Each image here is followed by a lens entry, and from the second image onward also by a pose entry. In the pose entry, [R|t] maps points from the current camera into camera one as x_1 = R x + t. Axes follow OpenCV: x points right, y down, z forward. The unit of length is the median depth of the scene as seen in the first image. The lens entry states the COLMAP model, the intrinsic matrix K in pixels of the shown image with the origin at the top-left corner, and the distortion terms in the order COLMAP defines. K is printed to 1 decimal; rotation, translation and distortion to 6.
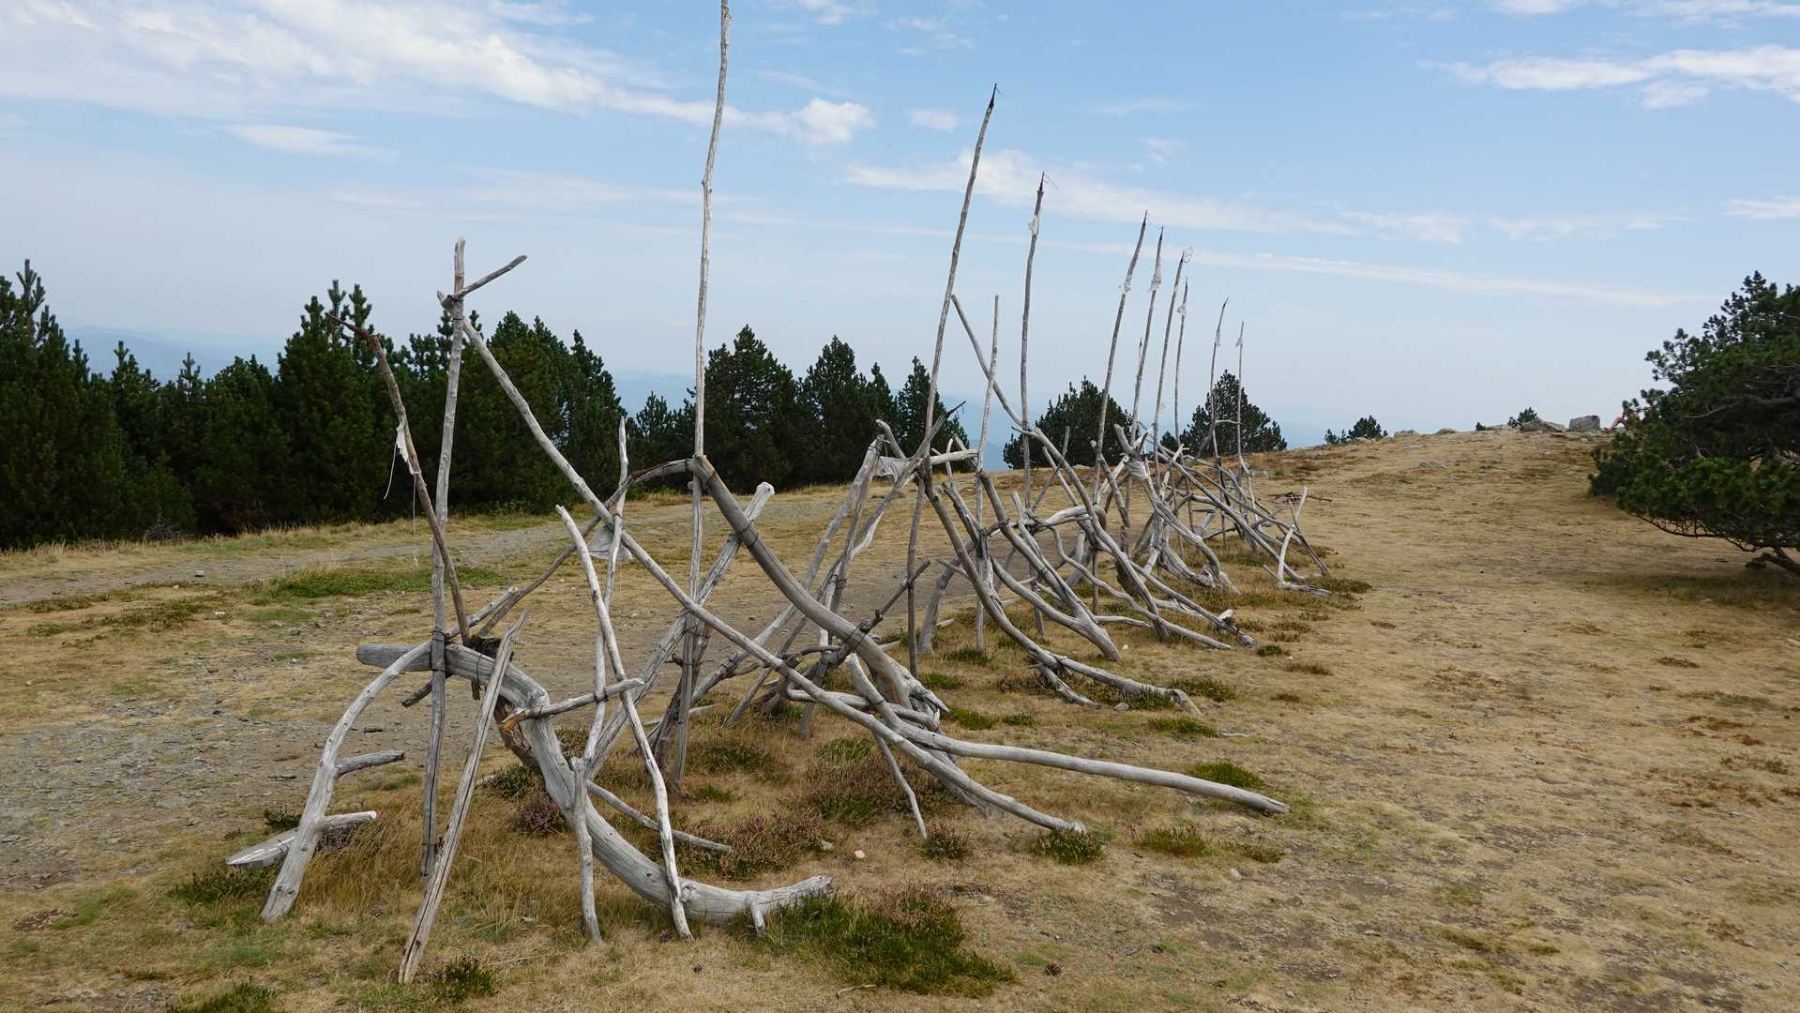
lens RADIAL K [[1717.9, 0, 901.2], [0, 1717.9, 506.5], [0, 0, 1]] dist [-0.006532, 0.000000]
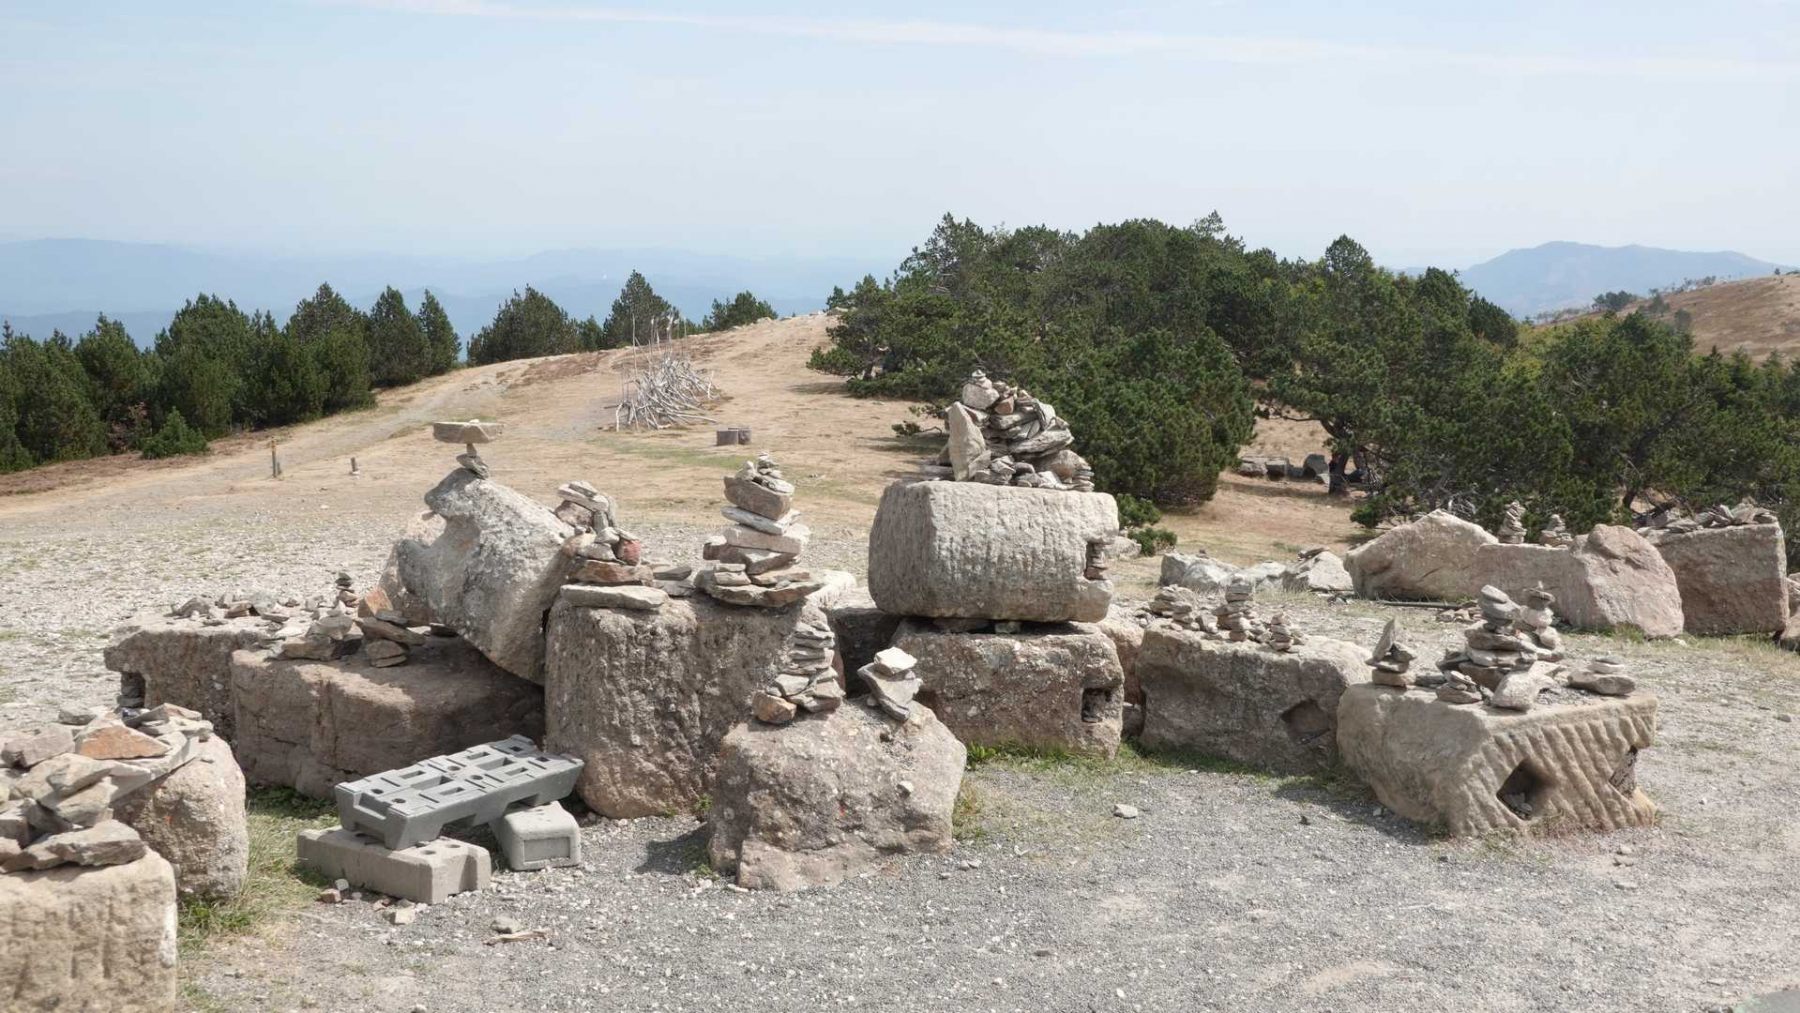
lens RADIAL K [[2271.6, 0, 900.2], [0, 2271.6, 506.3], [0, 0, 1]] dist [-0.015687, 0.000000]
pose [[0.944582, -0.108489, 0.309832, -0.247775], [0.090761, 0.993330, 0.071116, -0.008920], [-0.315480, -0.039054, 0.948128, -1.003512]]
